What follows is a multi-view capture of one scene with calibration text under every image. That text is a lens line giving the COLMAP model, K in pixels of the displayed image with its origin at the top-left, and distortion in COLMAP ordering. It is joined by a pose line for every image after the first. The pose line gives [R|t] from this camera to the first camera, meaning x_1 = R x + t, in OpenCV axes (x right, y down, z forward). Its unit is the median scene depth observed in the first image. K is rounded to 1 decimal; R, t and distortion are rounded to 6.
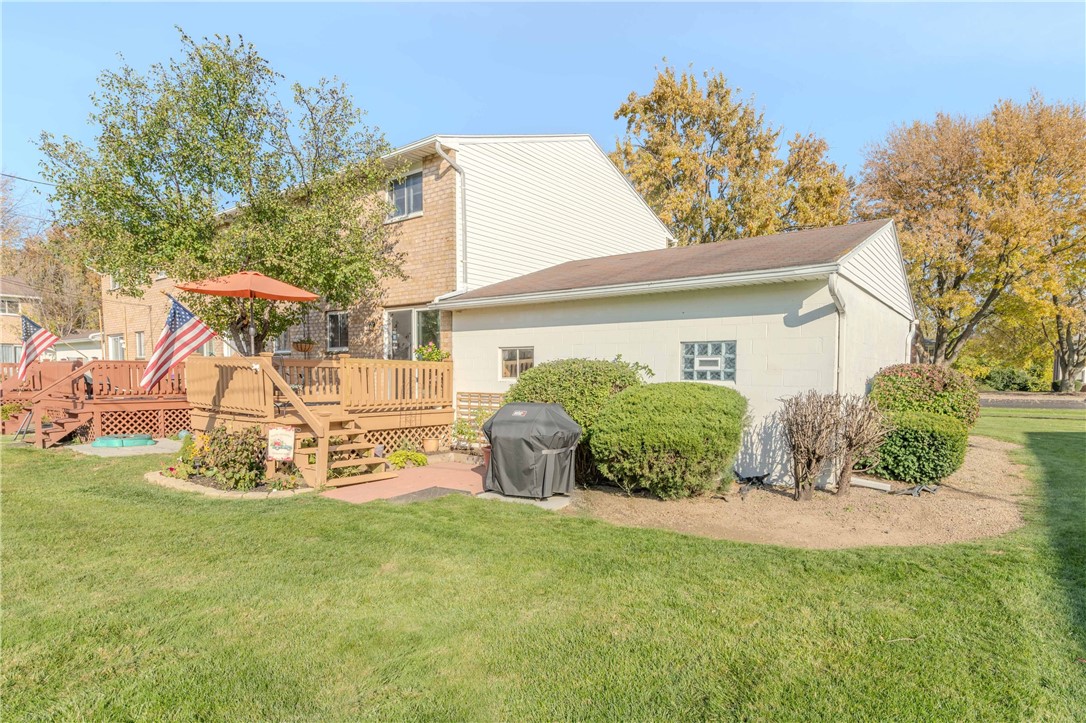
lens RADIAL K [[583.0, 0, 543.0], [0, 583.0, 361.5], [0, 0, 1]] dist [-0.000617, -0.000102]
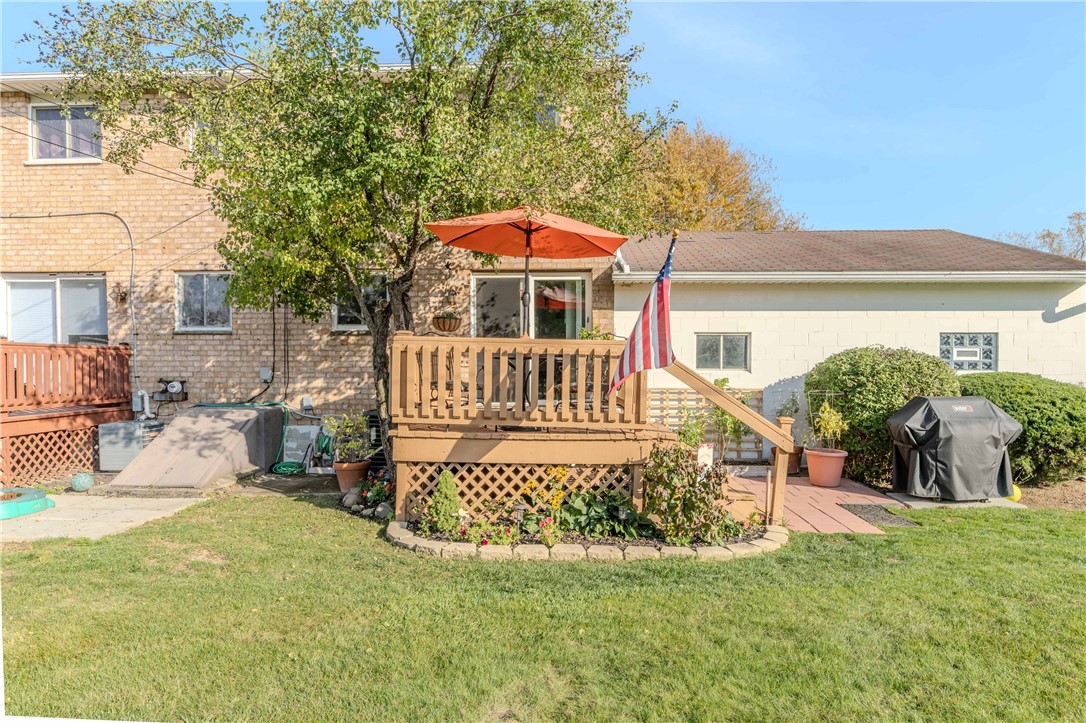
lens RADIAL K [[616.8, 0, 543.0], [0, 616.8, 361.5], [0, 0, 1]] dist [-0.003704, -0.000548]
pose [[0.831019, -0.003473, 0.556233, -0.840327], [-0.009945, 0.999728, 0.021100, 0.000787], [-0.556155, -0.023066, 0.830758, 0.437521]]
